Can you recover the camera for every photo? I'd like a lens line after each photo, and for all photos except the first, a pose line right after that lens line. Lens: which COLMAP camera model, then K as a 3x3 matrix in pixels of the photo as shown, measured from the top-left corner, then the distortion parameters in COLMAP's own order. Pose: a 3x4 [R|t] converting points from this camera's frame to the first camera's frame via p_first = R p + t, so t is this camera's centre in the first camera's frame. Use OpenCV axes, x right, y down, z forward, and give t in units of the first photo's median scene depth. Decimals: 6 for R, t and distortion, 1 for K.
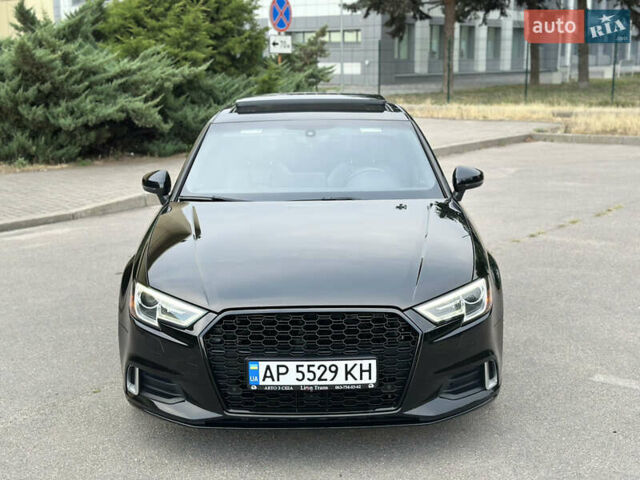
lens RADIAL K [[880.7, 0, 320.0], [0, 880.7, 240.0], [0, 0, 1]] dist [0.153334, -0.089600]
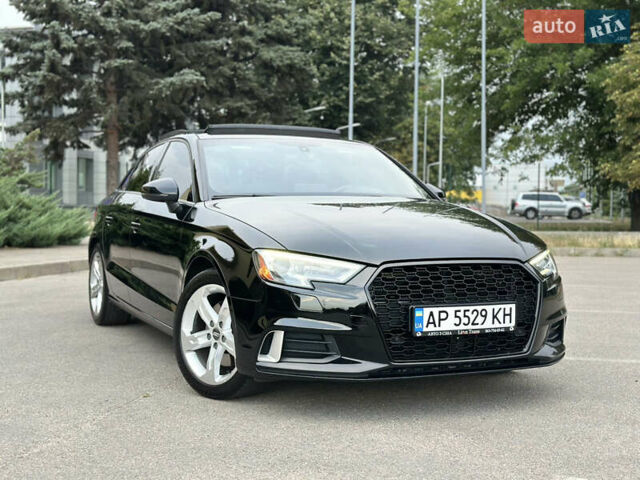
lens RADIAL K [[880.7, 0, 320.0], [0, 880.7, 240.0], [0, 0, 1]] dist [0.153334, -0.089600]
pose [[0.907117, 0.005536, 0.420843, -0.620173], [0.063308, 0.986742, -0.149439, 0.205745], [-0.416091, 0.162201, 0.894740, 0.098669]]
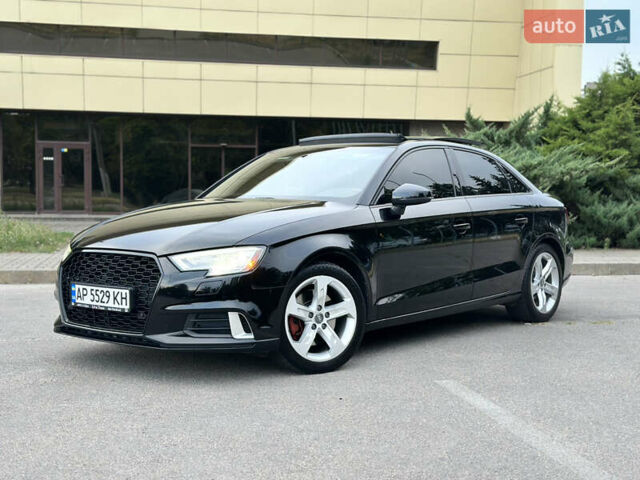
lens RADIAL K [[880.7, 0, 320.0], [0, 880.7, 240.0], [0, 0, 1]] dist [0.153334, -0.089600]
pose [[0.760812, 0.045055, -0.647406, 1.115506], [-0.141760, 0.985034, -0.098041, 0.150496], [0.633300, 0.166367, 0.755813, 0.176976]]
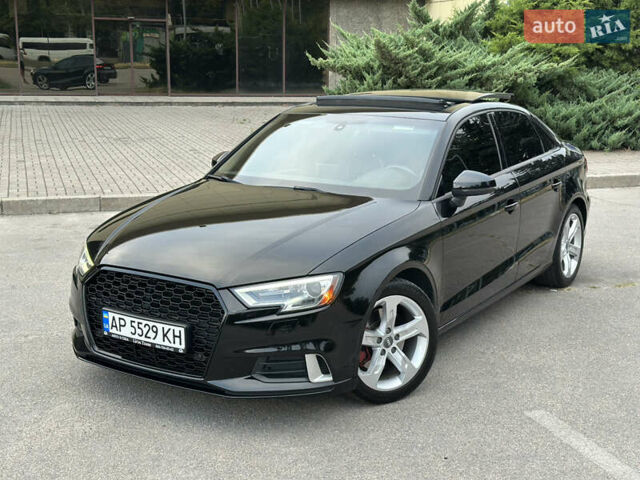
lens RADIAL K [[880.7, 0, 320.0], [0, 880.7, 240.0], [0, 0, 1]] dist [0.153334, -0.089600]
pose [[0.834865, 0.129622, -0.534975, 0.782332], [-0.126445, 0.991050, 0.042800, -0.043093], [0.535735, 0.031913, 0.843783, 0.149532]]
